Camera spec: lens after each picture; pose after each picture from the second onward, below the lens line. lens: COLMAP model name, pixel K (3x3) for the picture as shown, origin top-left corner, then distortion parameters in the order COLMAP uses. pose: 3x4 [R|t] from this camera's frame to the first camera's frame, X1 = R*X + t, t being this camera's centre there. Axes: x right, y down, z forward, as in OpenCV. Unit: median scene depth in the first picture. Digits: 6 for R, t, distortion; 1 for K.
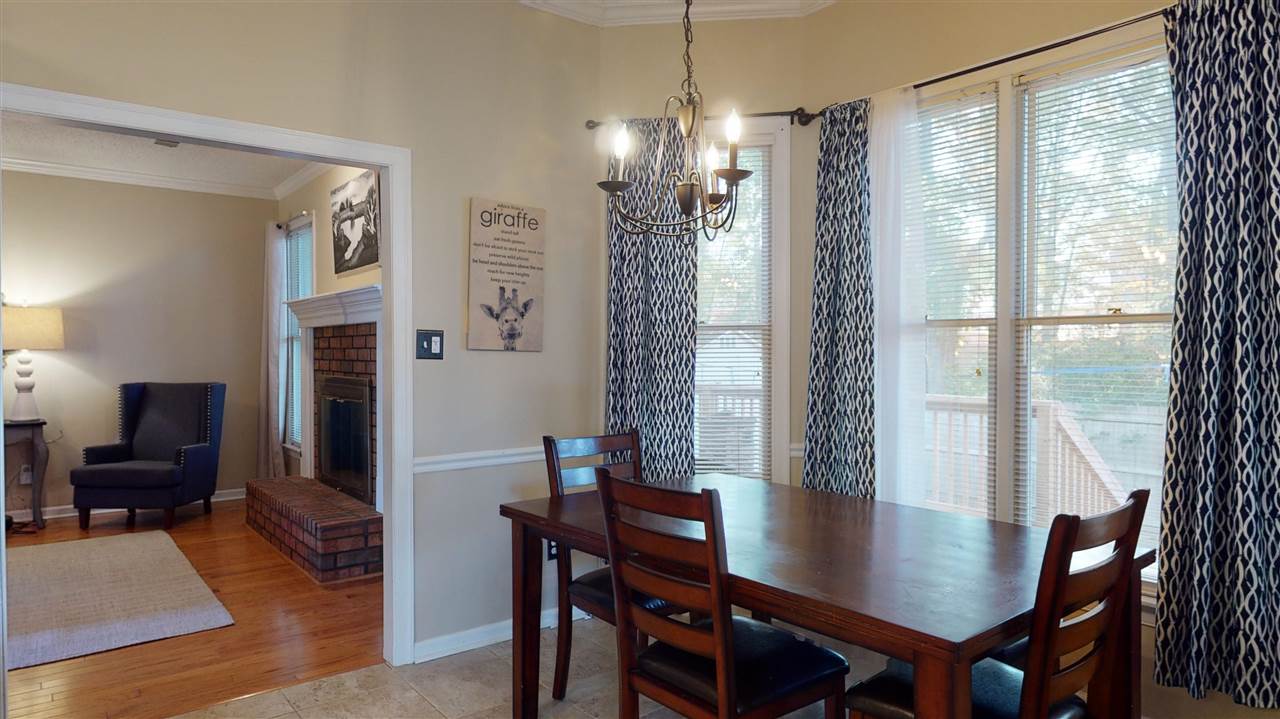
lens RADIAL K [[760.7, 0, 644.1], [0, 760.7, 356.7], [0, 0, 1]] dist [-0.006086, 0.000447]
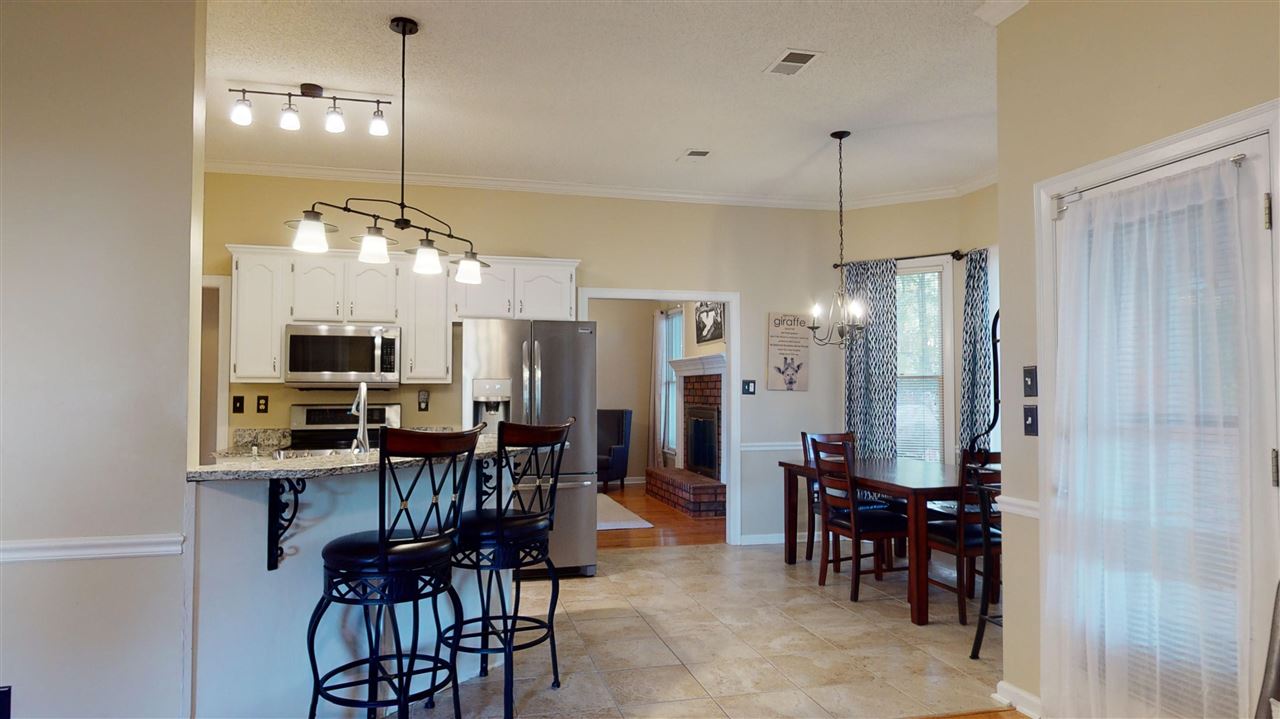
lens RADIAL K [[760.7, 0, 642.3], [0, 760.7, 367.4], [0, 0, 1]] dist [-0.006086, 0.000447]
pose [[0.908806, -0.010260, -0.417093, 0.216457], [-0.006095, 0.999264, -0.037861, 0.006991], [0.417175, 0.036951, 0.908075, -0.679679]]
